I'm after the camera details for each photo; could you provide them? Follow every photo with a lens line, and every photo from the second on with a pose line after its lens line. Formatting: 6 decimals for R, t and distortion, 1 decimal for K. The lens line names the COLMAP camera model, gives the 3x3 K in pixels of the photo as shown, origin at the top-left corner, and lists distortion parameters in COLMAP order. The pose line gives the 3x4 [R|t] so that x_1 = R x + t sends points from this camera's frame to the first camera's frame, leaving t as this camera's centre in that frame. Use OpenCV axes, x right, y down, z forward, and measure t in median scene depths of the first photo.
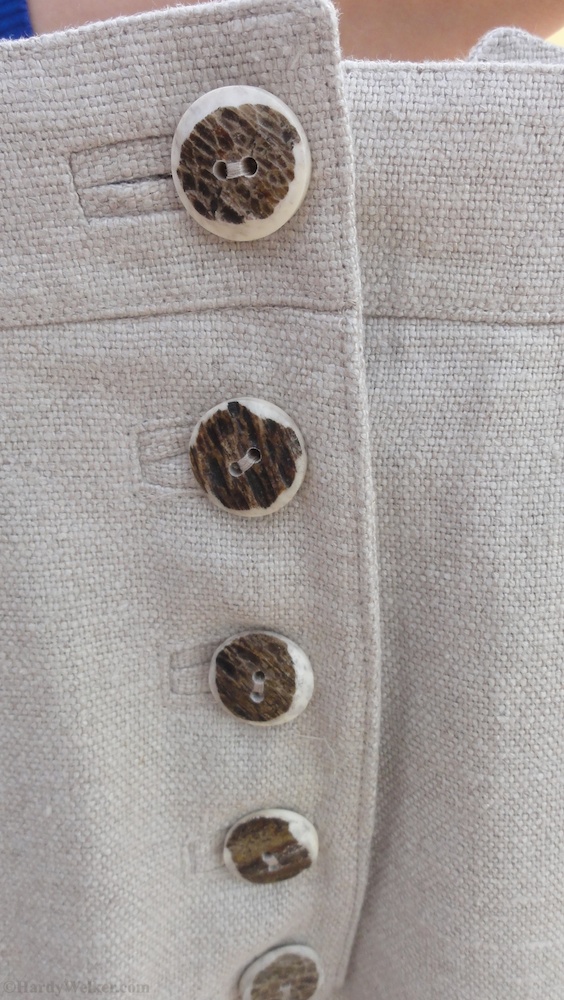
lens RADIAL K [[714.9, 0, 282.0], [0, 714.9, 500.0], [0, 0, 1]] dist [-0.009693, 0.001418]
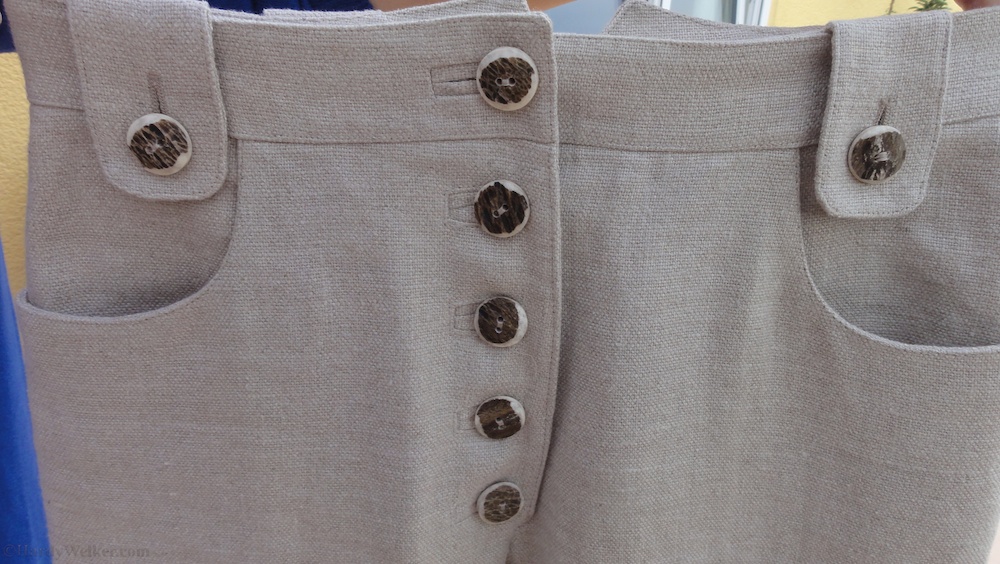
lens RADIAL K [[714.9, 0, 500.0], [0, 714.9, 282.0], [0, 0, 1]] dist [-0.009693, 0.001418]
pose [[0.998918, 0.044126, 0.014691, -0.075709], [-0.044545, 0.998572, 0.029498, 0.095799], [-0.013369, -0.030121, 0.999457, -1.125578]]
